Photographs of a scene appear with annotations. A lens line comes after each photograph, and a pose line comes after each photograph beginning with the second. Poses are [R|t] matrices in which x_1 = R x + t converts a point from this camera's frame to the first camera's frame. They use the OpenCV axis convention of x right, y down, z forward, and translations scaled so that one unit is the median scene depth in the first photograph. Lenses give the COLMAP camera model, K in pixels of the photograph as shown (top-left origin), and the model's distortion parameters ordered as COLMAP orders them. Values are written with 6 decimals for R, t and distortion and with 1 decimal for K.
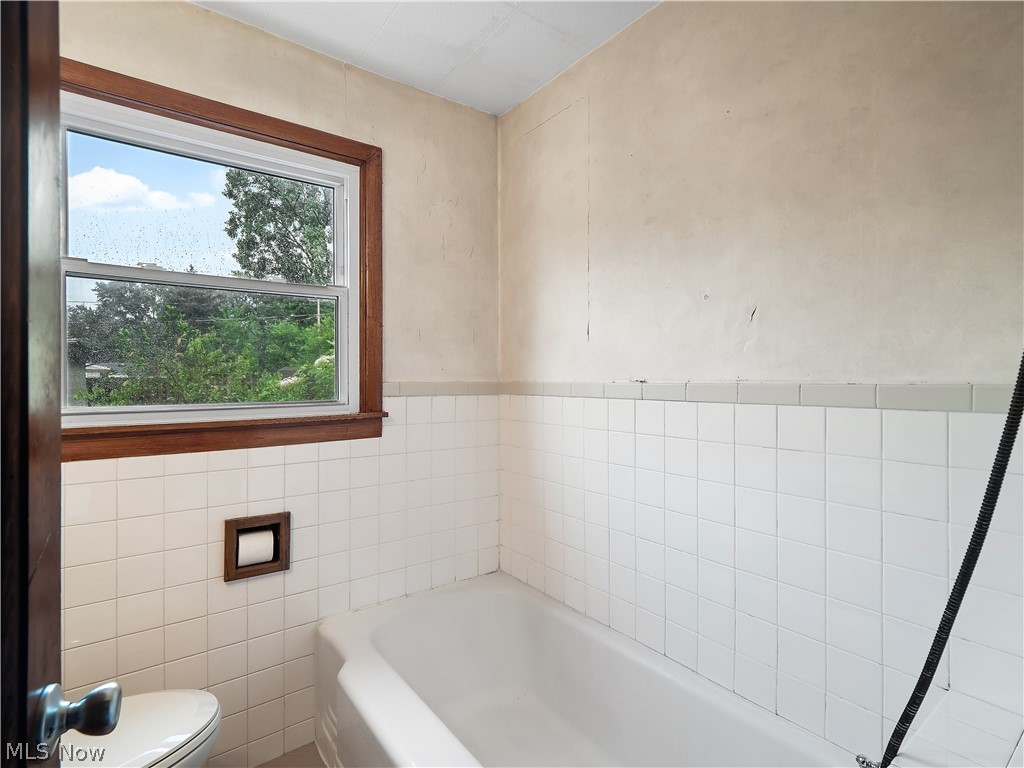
lens RADIAL K [[503.7, 0, 513.0], [0, 503.7, 382.9], [0, 0, 1]] dist [0.002721, -0.002152]
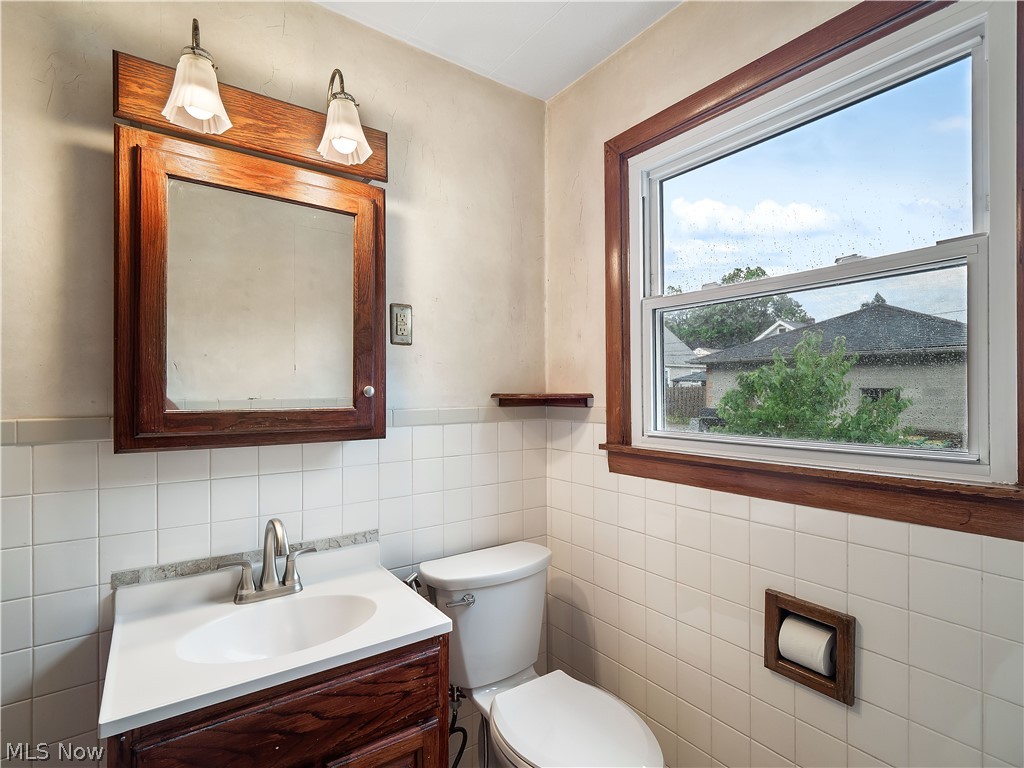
lens RADIAL K [[503.7, 0, 510.8], [0, 503.7, 390.1], [0, 0, 1]] dist [0.002721, -0.002152]
pose [[-0.039659, -0.009331, -0.999170, 0.235060], [-0.004280, 0.999949, -0.009168, -0.029768], [0.999204, 0.003912, -0.039697, 0.606468]]
